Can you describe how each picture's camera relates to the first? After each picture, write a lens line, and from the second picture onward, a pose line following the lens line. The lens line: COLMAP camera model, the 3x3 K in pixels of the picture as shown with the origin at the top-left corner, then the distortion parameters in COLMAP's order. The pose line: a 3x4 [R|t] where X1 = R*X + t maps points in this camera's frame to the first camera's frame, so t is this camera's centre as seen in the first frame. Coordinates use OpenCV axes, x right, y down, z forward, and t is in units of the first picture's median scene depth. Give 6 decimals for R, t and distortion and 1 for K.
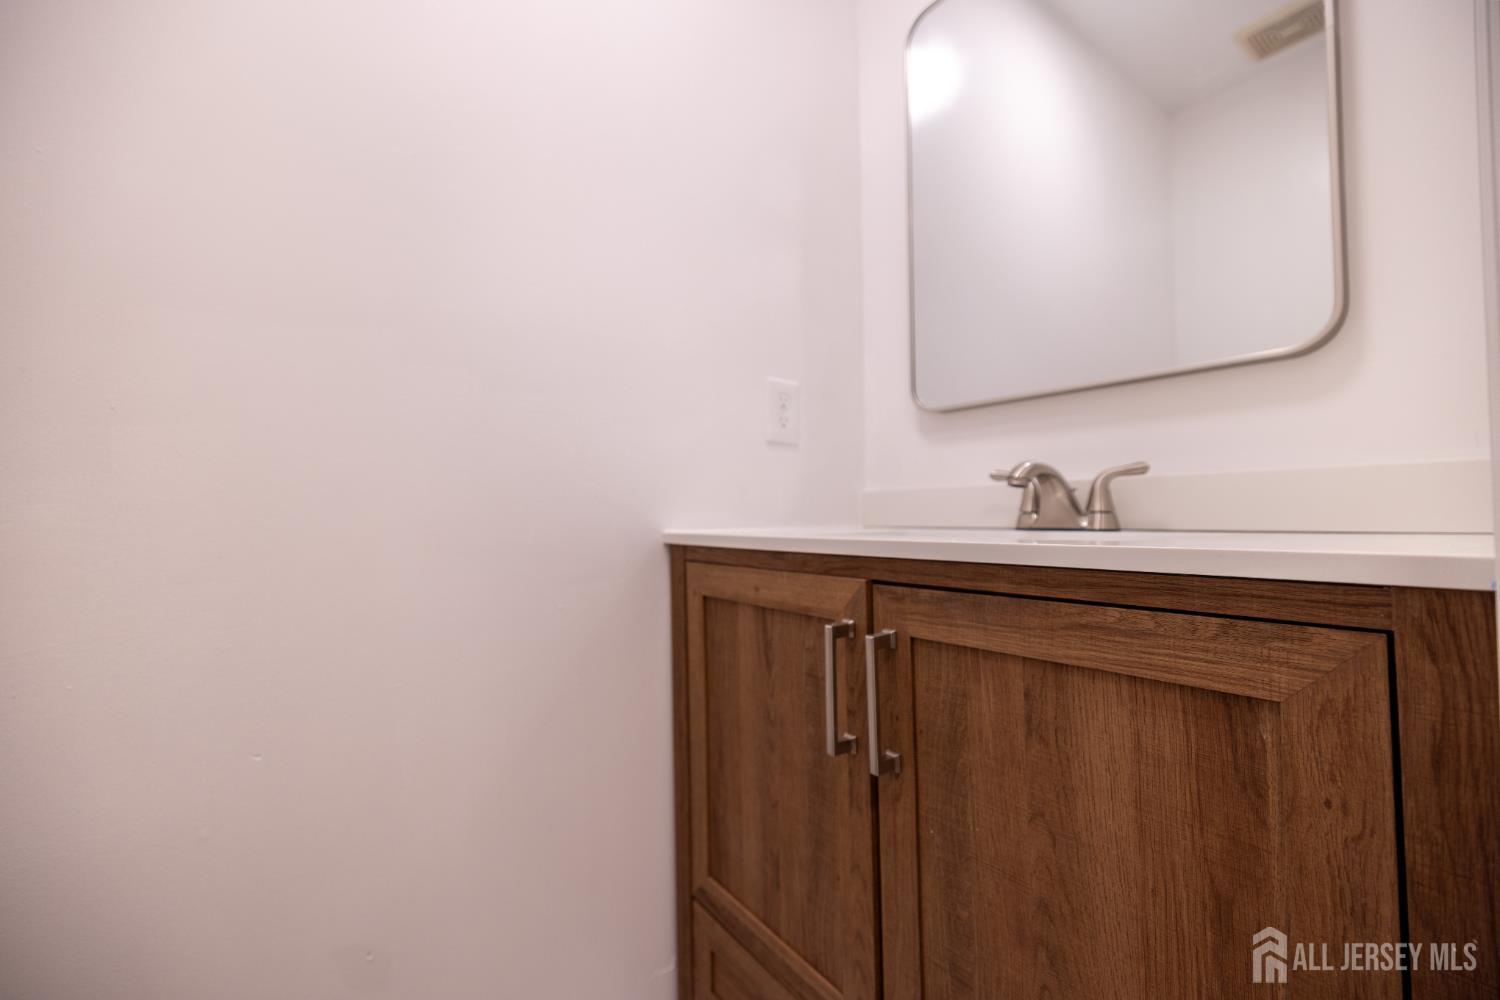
lens RADIAL K [[638.1, 0, 746.6], [0, 638.1, 500.4], [0, 0, 1]] dist [0.000310, -0.001353]
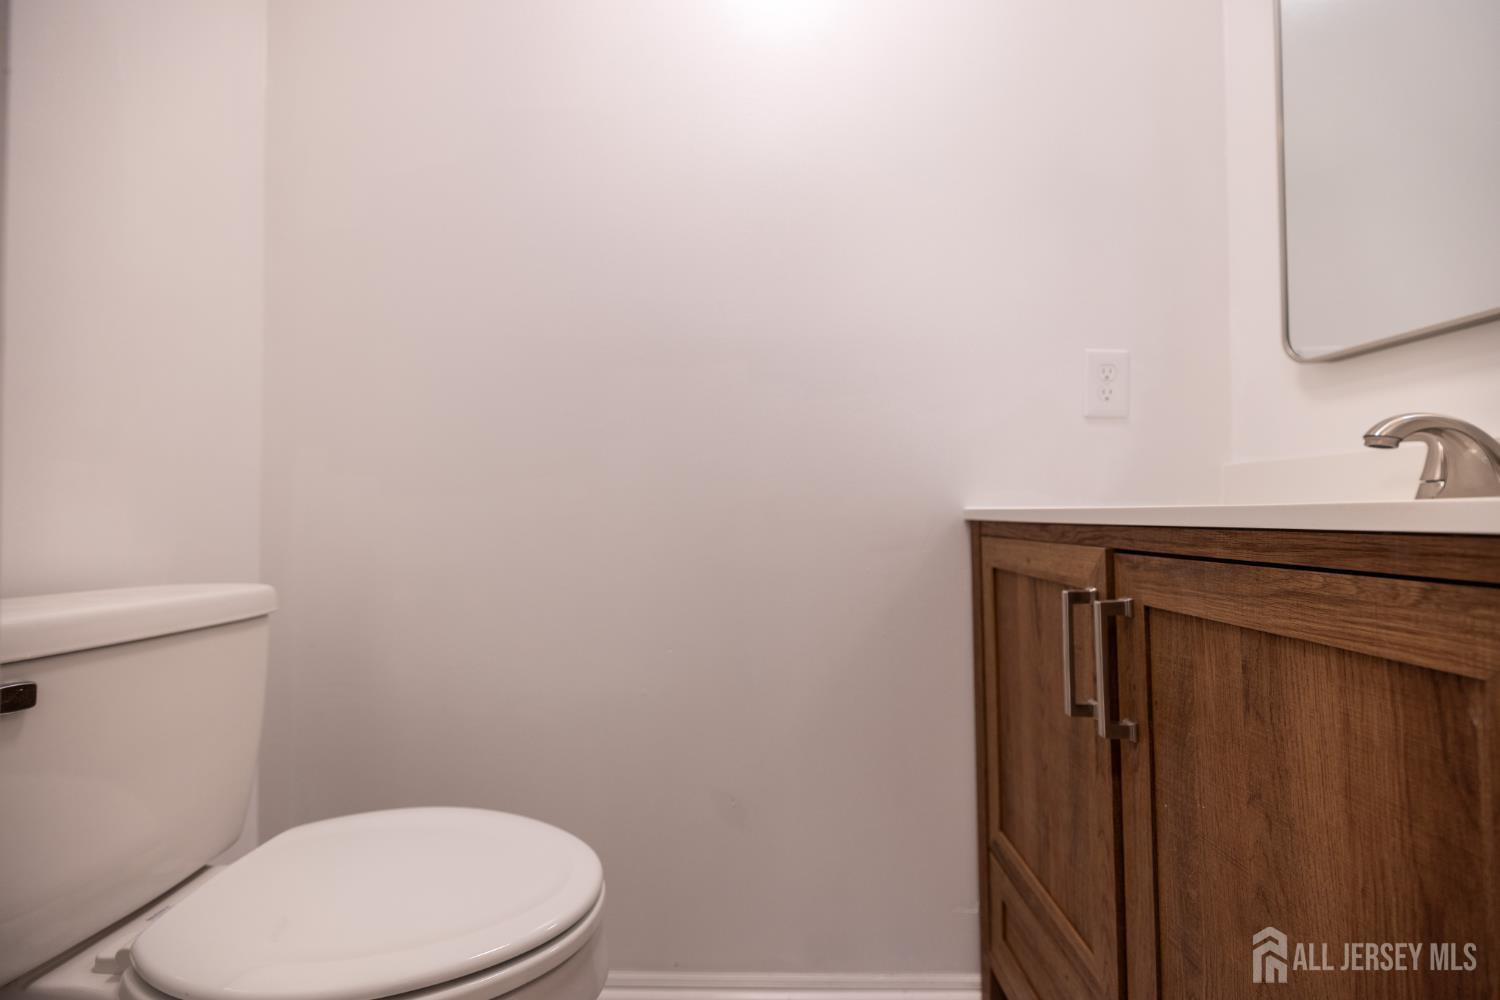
lens RADIAL K [[638.1, 0, 746.6], [0, 638.1, 500.4], [0, 0, 1]] dist [0.000310, -0.001353]
pose [[0.810972, -0.010597, -0.584989, 0.359740], [0.017445, 0.999829, 0.006072, 0.037909], [0.584825, -0.015129, 0.811019, -0.163032]]
